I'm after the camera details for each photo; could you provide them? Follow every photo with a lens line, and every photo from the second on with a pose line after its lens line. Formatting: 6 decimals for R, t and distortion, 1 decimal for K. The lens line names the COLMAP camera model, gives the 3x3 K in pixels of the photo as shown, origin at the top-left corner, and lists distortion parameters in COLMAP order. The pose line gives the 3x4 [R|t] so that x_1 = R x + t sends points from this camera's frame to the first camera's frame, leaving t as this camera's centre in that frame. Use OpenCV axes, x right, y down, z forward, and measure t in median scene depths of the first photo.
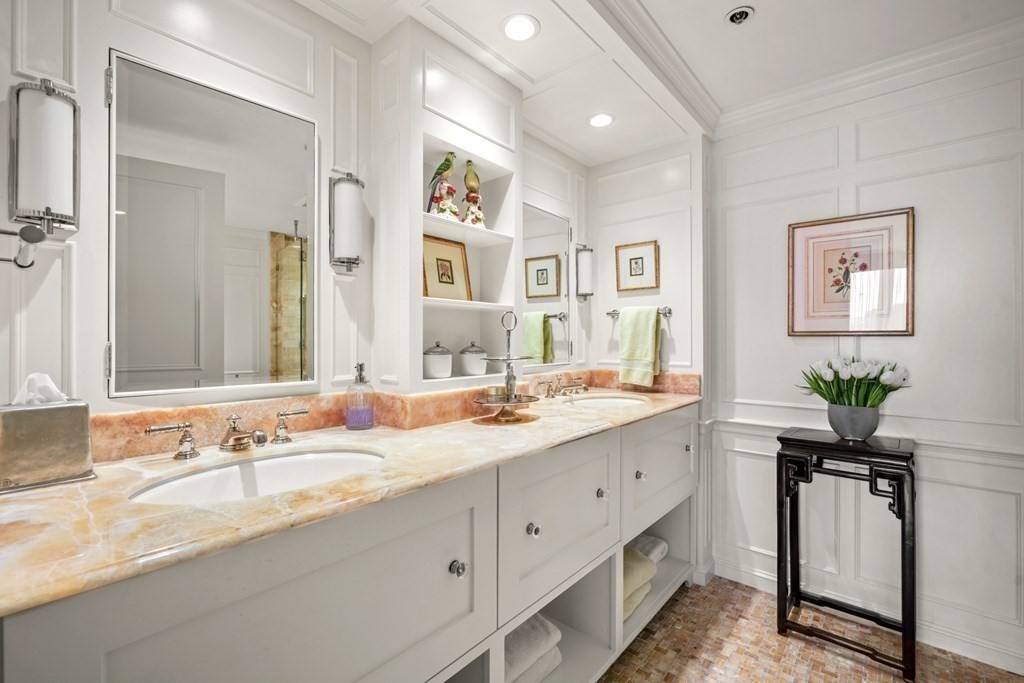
lens RADIAL K [[432.8, 0, 513.8], [0, 432.8, 341.4], [0, 0, 1]] dist [-0.002469, 0.000626]
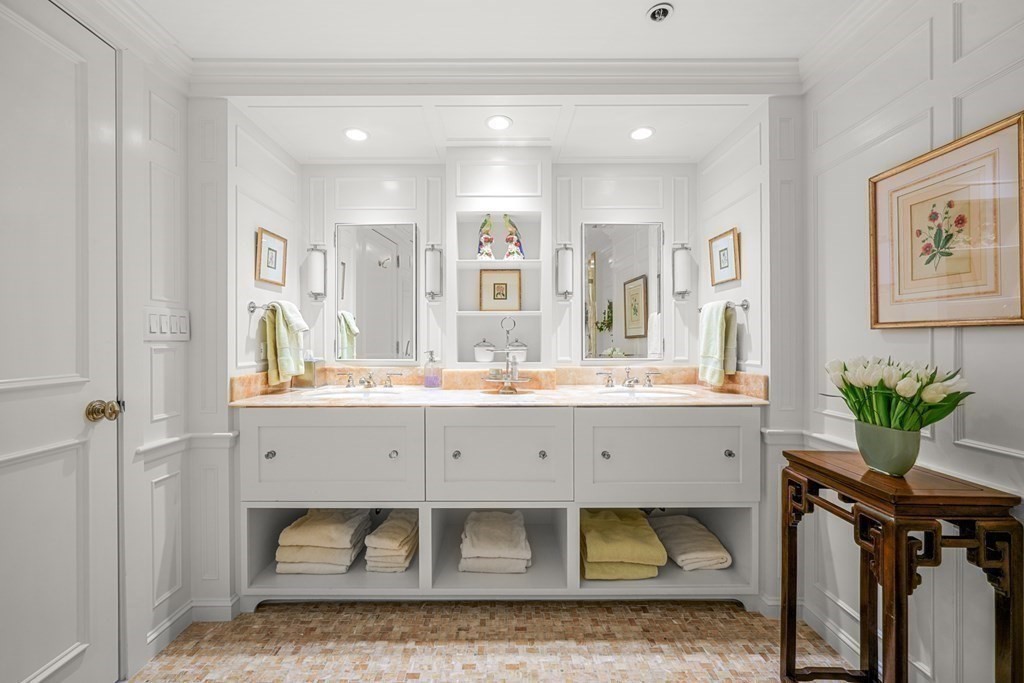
lens RADIAL K [[403.2, 0, 514.5], [0, 403.2, 342.1], [0, 0, 1]] dist [-0.004358, 0.000028]
pose [[0.669691, 0.001425, -0.742638, 0.801676], [0.002108, 0.999990, 0.003820, 0.006310], [0.742637, -0.004123, 0.669682, 0.095909]]
